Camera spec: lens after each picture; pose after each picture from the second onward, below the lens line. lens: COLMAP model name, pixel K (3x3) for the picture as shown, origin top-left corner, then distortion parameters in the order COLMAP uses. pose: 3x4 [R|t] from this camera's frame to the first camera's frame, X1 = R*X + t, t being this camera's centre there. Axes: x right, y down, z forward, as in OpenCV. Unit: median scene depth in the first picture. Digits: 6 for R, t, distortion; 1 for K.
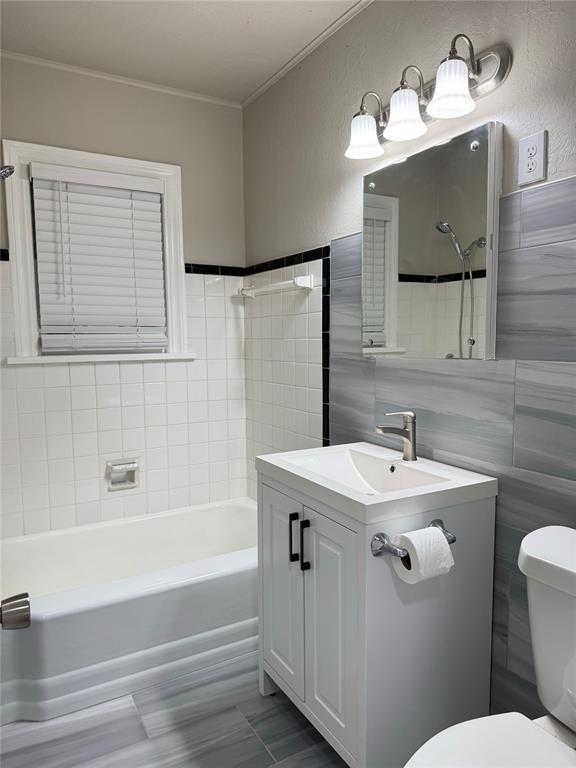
lens RADIAL K [[539.8, 0, 288.0], [0, 539.8, 384.0], [0, 0, 1]] dist [0.103475, -0.157273]
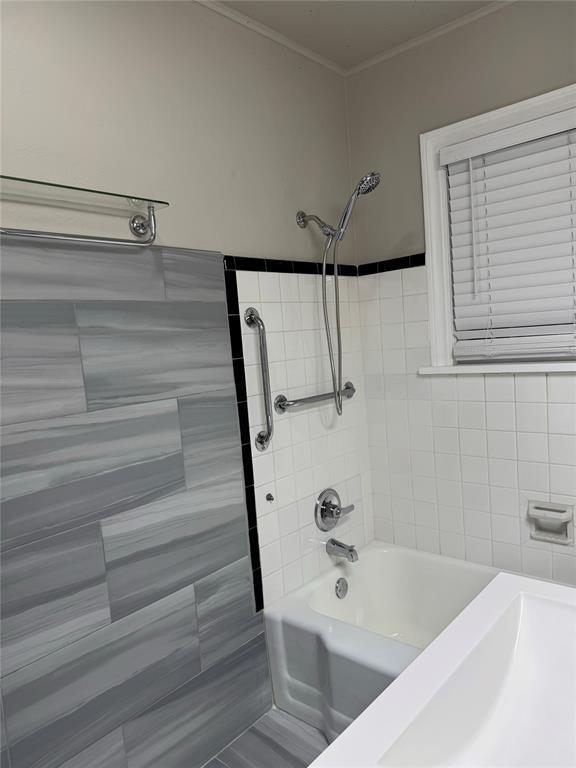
lens RADIAL K [[539.8, 0, 288.0], [0, 539.8, 384.0], [0, 0, 1]] dist [0.103475, -0.157273]
pose [[0.309072, 0.065000, -0.948815, 0.308479], [-0.008359, 0.997809, 0.065634, -0.075953], [0.951002, -0.012354, 0.308938, 0.458426]]
